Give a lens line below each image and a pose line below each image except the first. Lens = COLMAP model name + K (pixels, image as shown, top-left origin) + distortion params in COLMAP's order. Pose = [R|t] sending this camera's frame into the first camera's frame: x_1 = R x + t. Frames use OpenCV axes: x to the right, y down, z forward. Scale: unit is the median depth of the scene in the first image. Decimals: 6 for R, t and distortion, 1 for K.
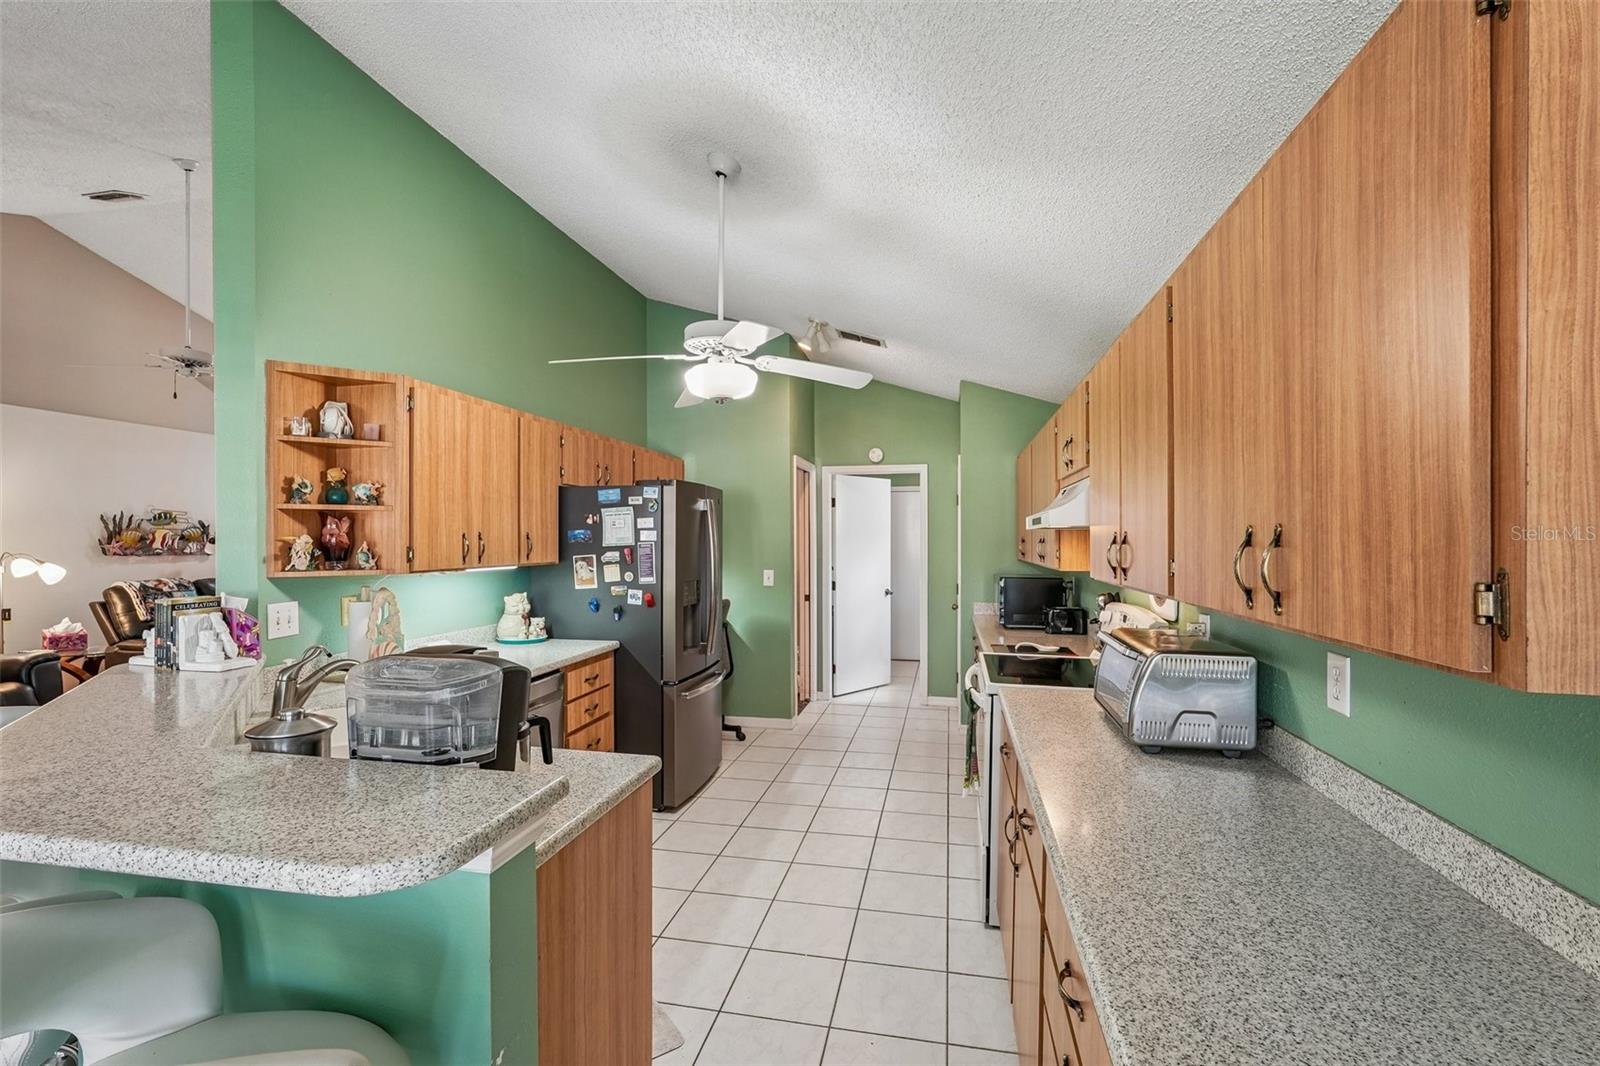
lens RADIAL K [[710.8, 0, 800.0], [0, 710.8, 533.0], [0, 0, 1]] dist [-0.001331, 0.000318]
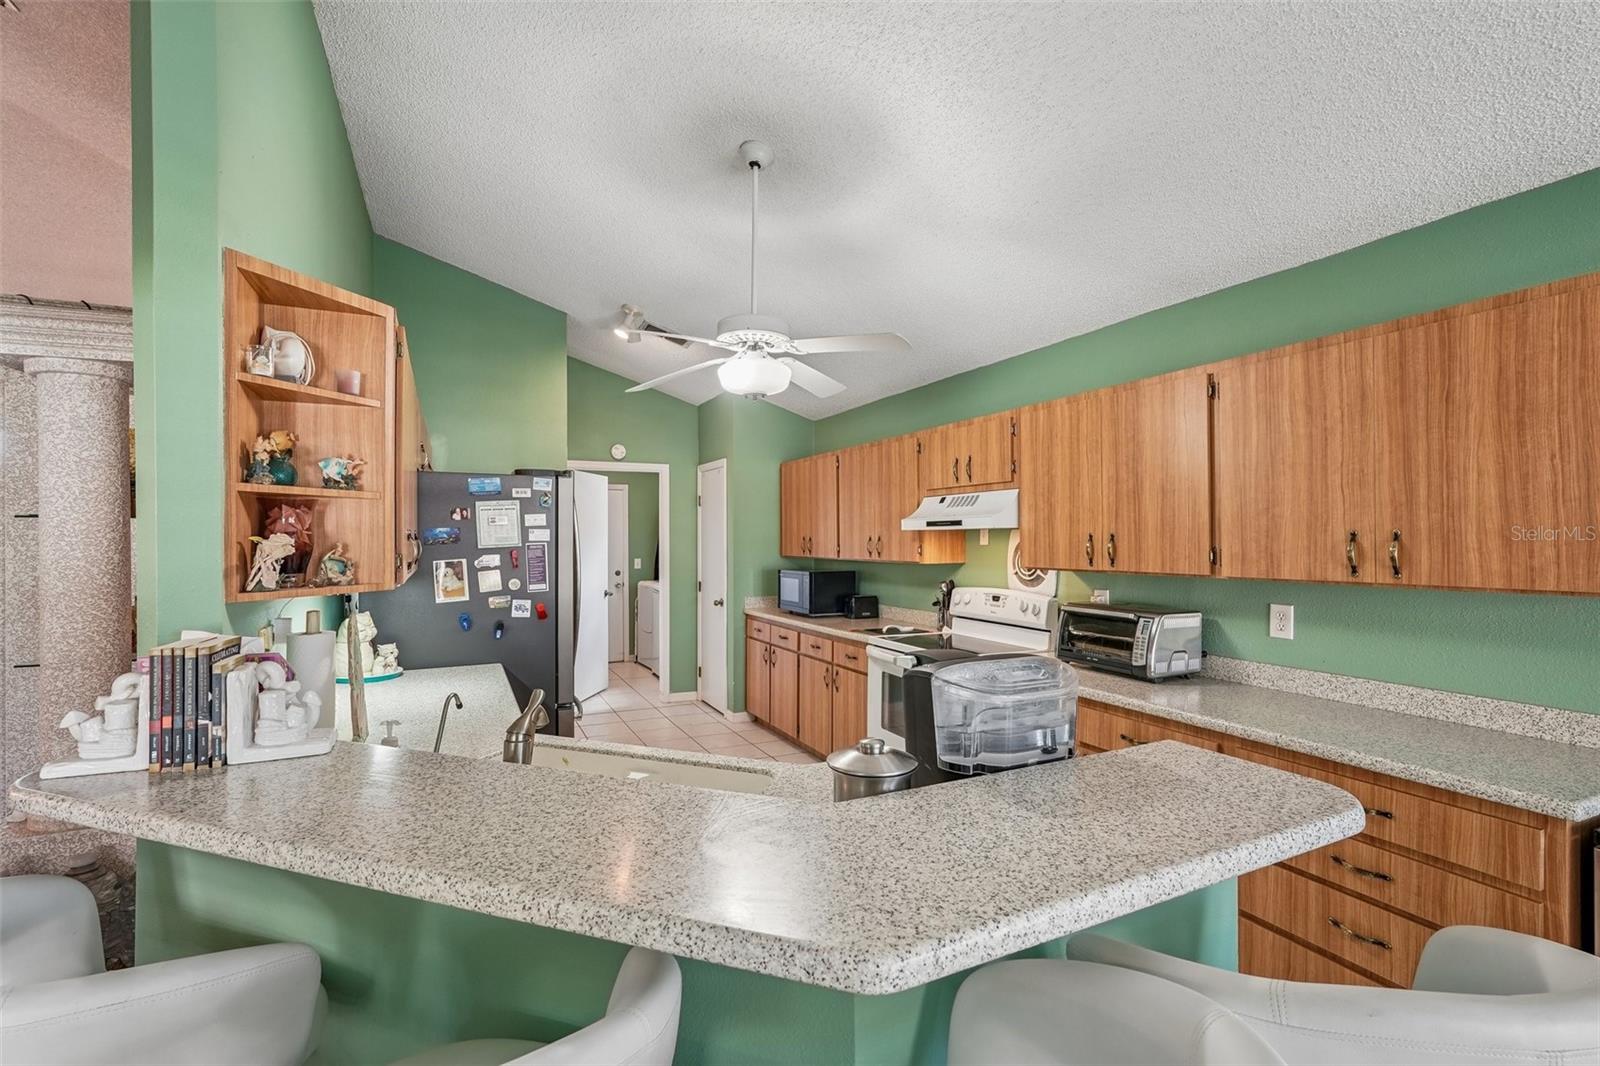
lens RADIAL K [[710.8, 0, 800.0], [0, 710.8, 533.0], [0, 0, 1]] dist [-0.001331, 0.000318]
pose [[0.789220, 0.002640, 0.614105, -0.488372], [-0.003368, 0.999994, 0.000031, 0.000451], [-0.614101, -0.002093, 0.789225, 0.142737]]
